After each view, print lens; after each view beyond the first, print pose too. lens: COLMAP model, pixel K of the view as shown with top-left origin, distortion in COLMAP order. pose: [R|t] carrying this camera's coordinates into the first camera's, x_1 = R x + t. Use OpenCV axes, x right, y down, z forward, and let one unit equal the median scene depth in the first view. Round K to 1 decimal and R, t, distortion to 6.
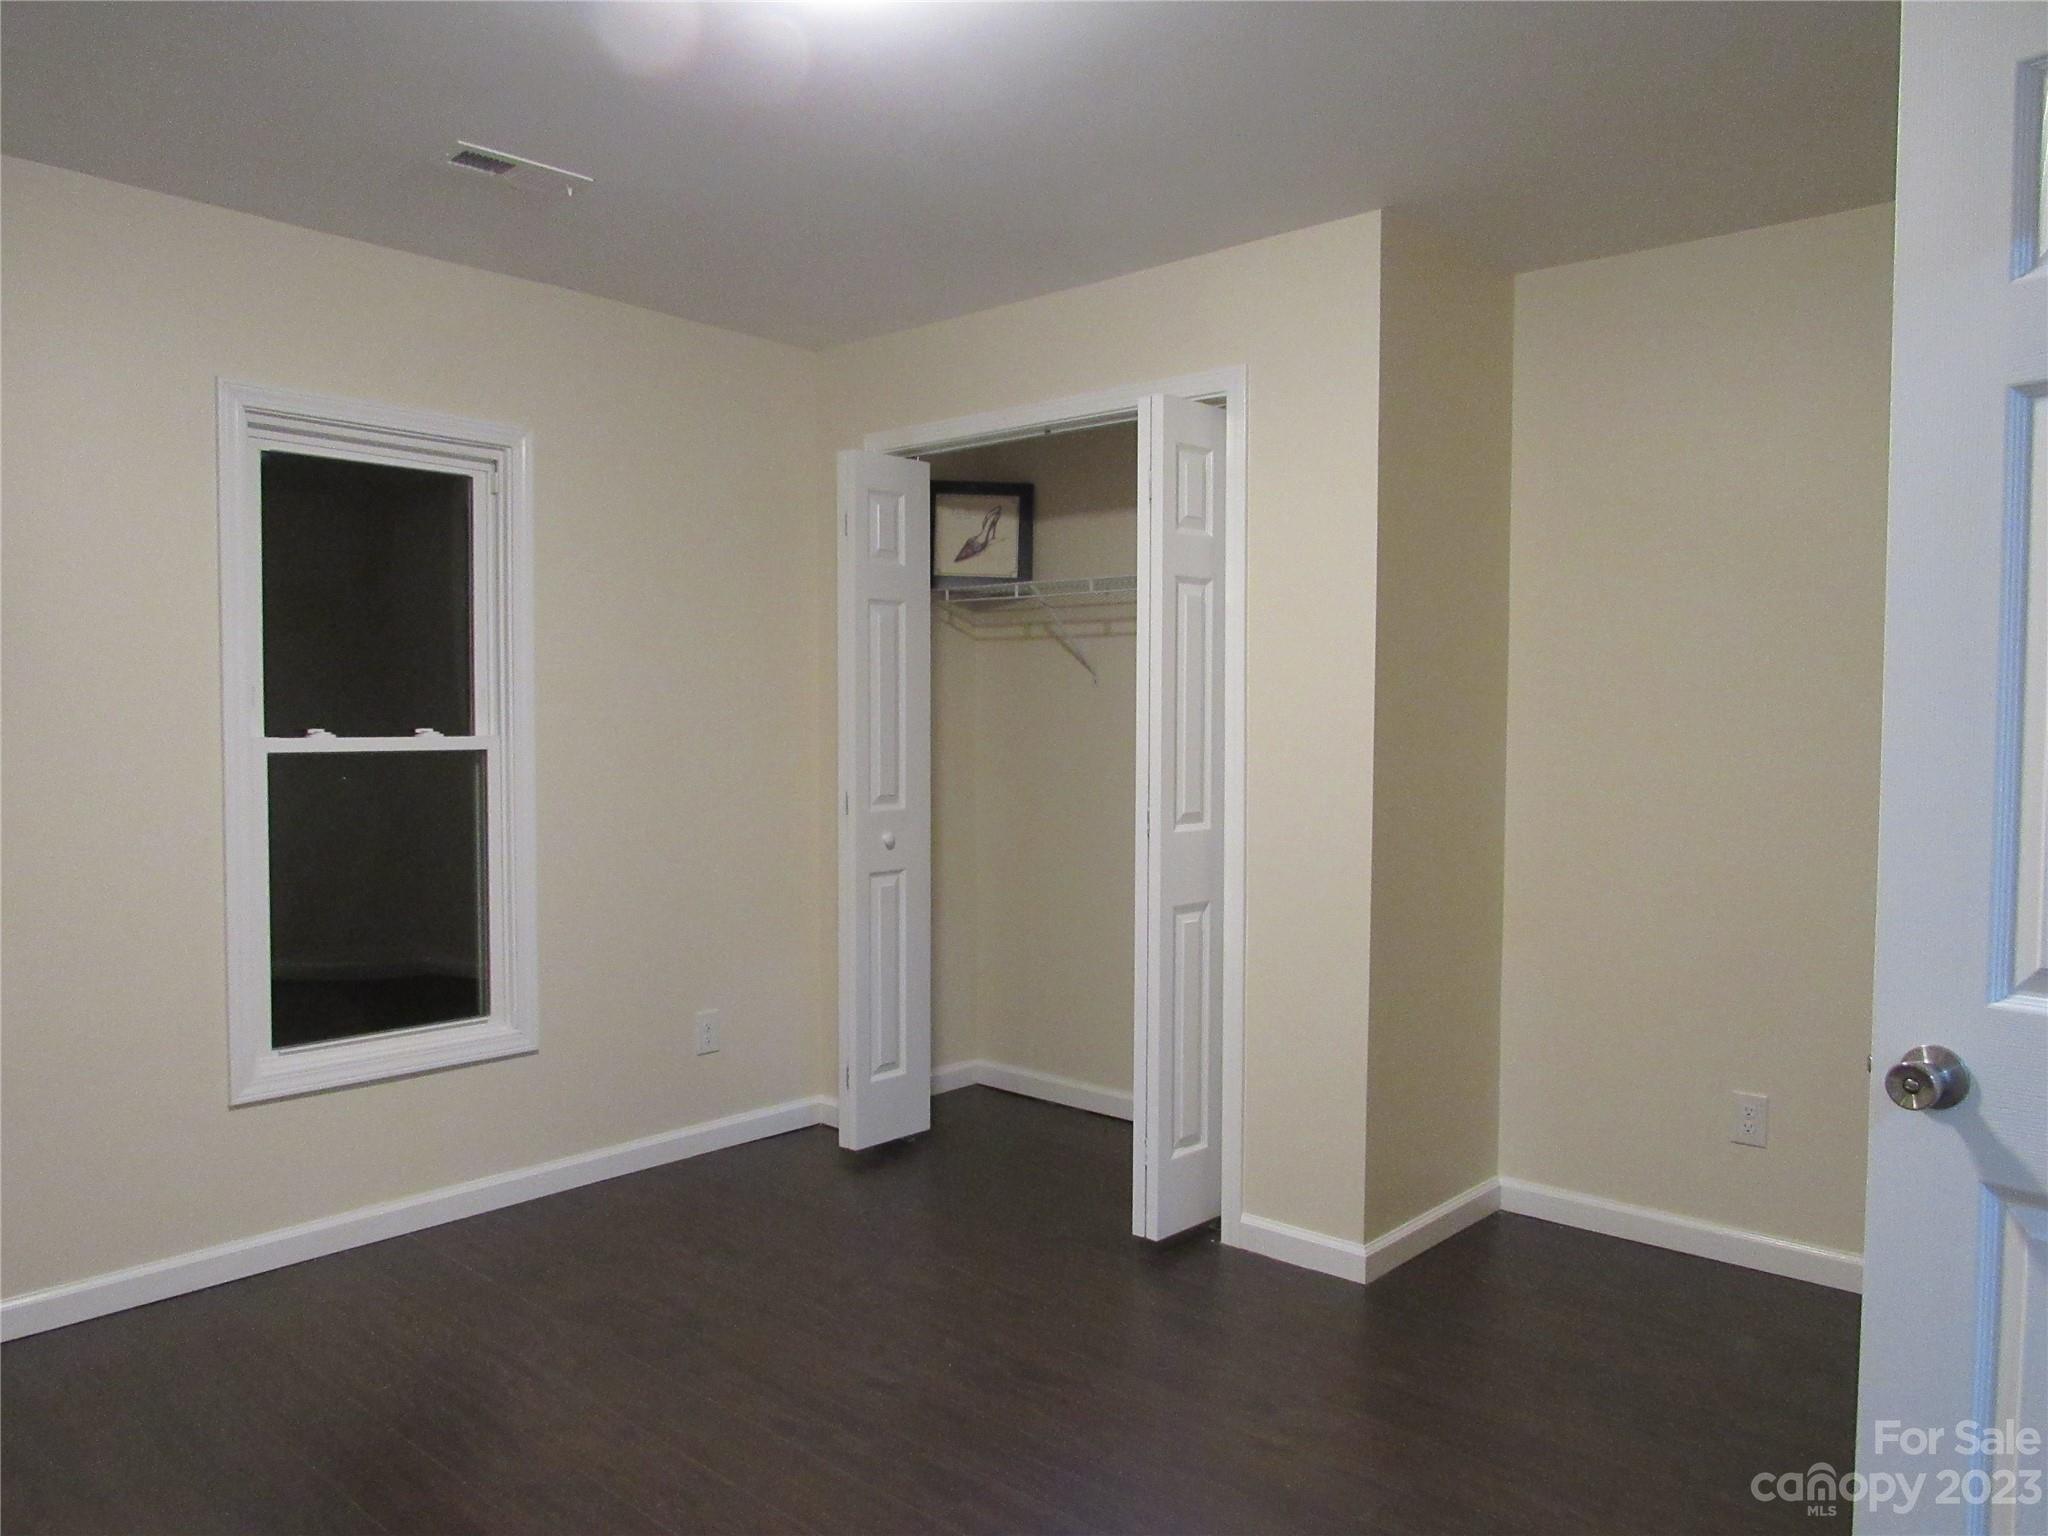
lens RADIAL K [[1443.5, 0, 1003.5], [0, 1443.5, 783.1], [0, 0, 1]] dist [-0.025841, 0.002640]
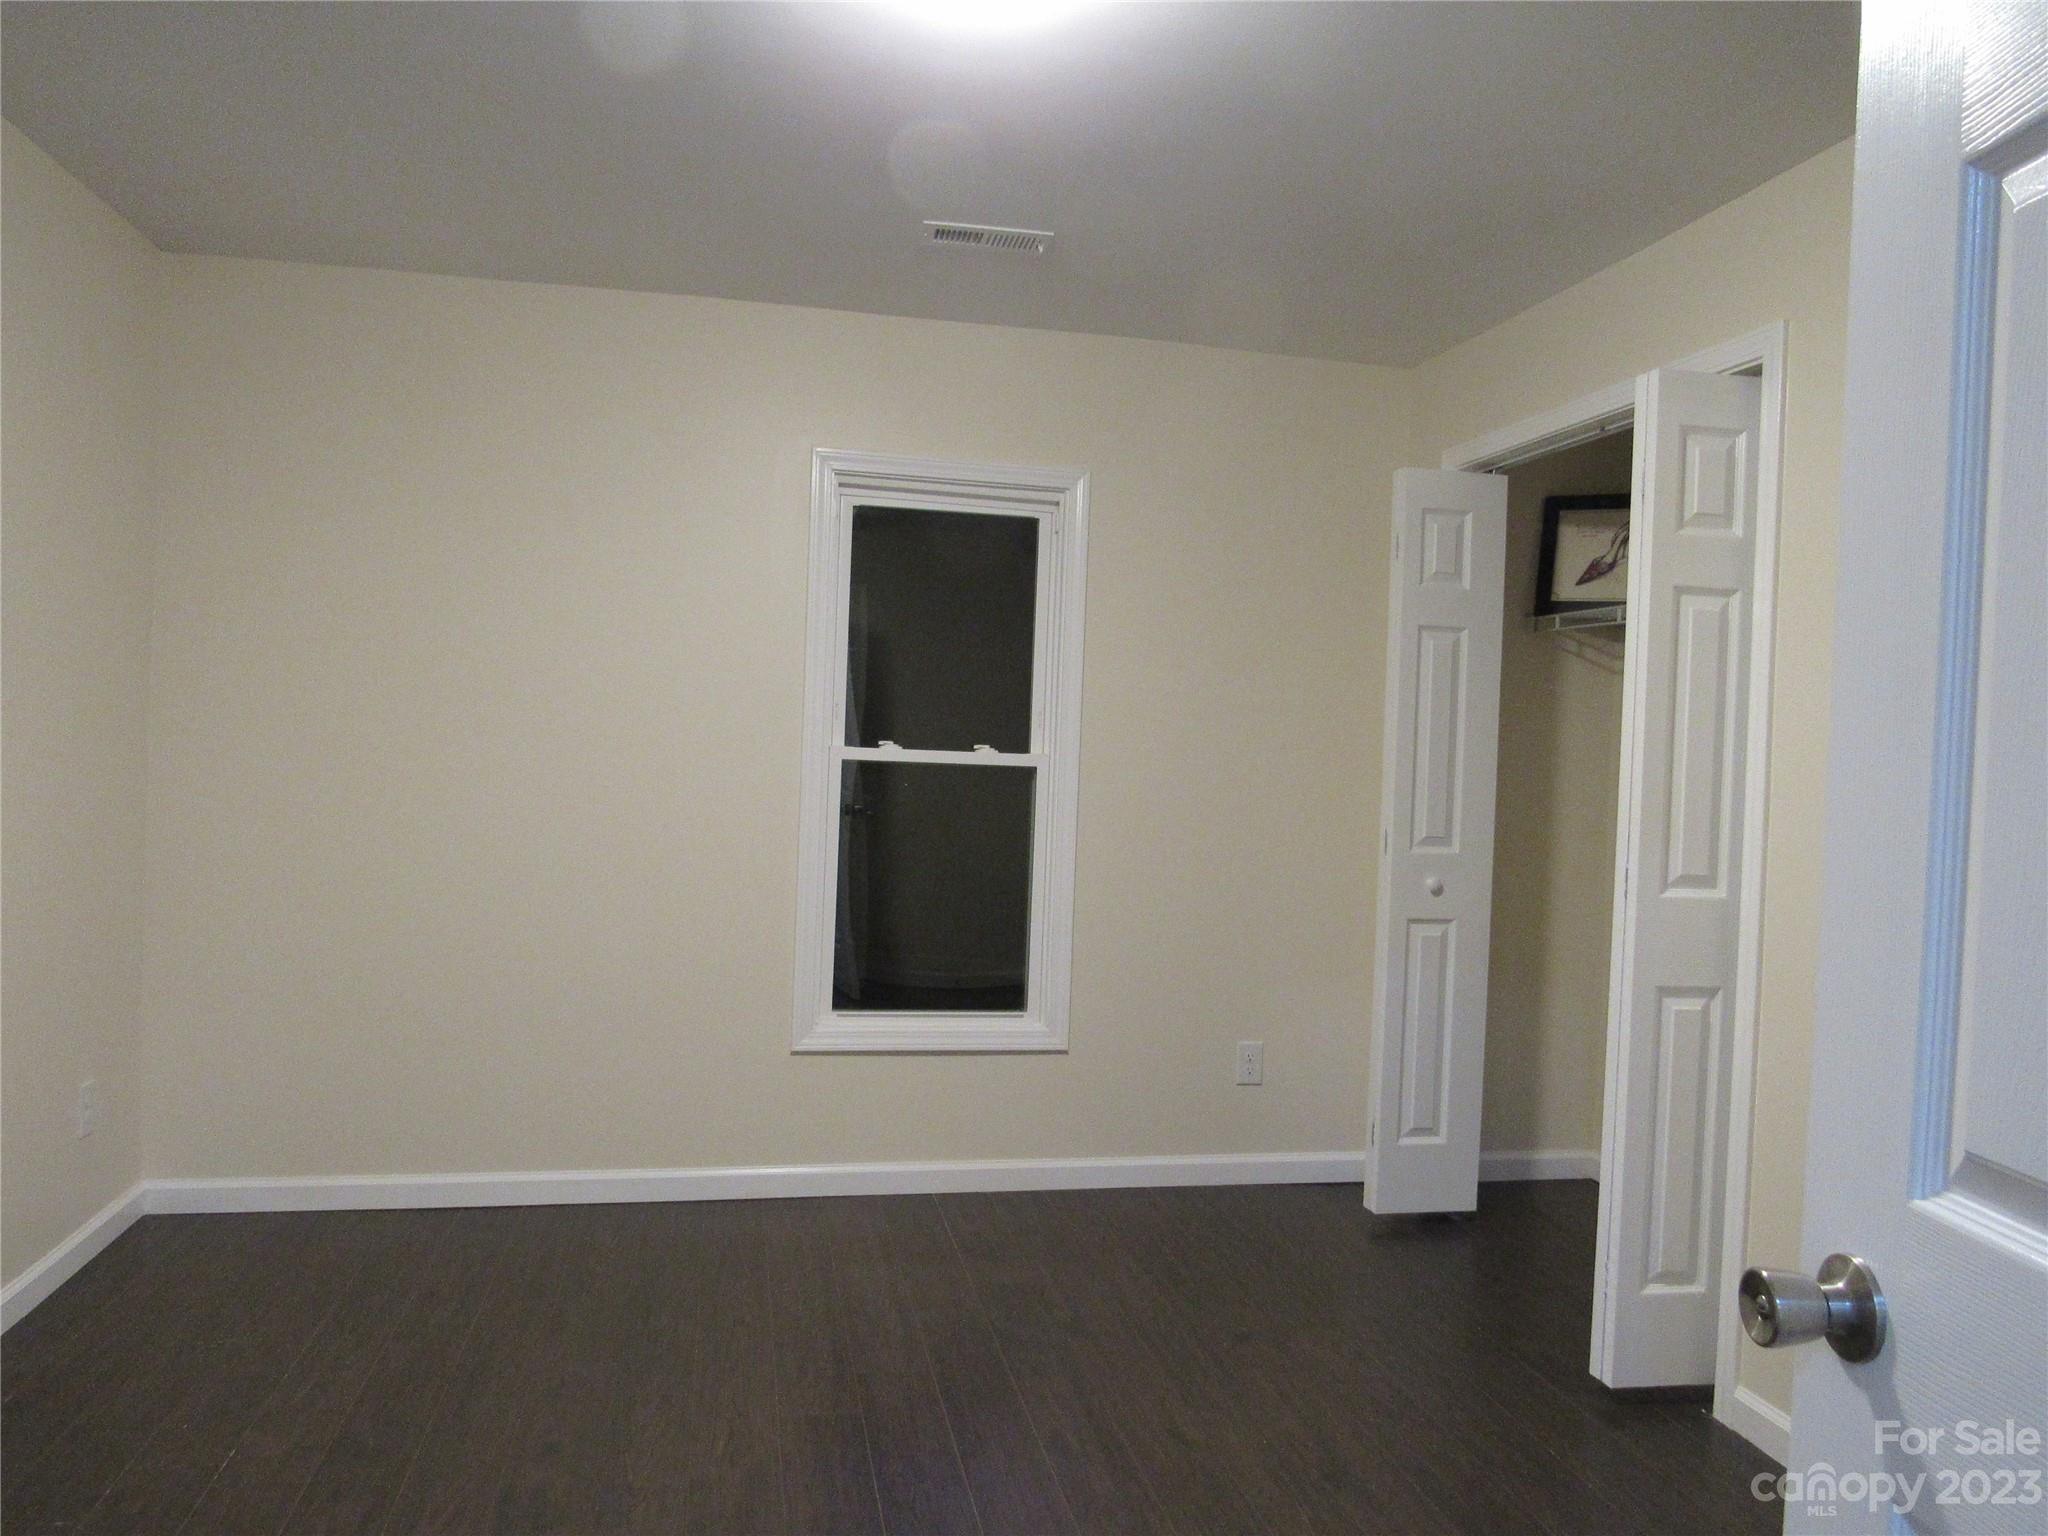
lens RADIAL K [[1443.5, 0, 1014.9], [0, 1443.5, 779.5], [0, 0, 1]] dist [-0.025841, 0.002640]
pose [[0.806484, 0.044477, -0.589581, 0.284467], [-0.066856, 0.997631, -0.016191, 0.005293], [0.587464, 0.052475, 0.807547, 0.111427]]
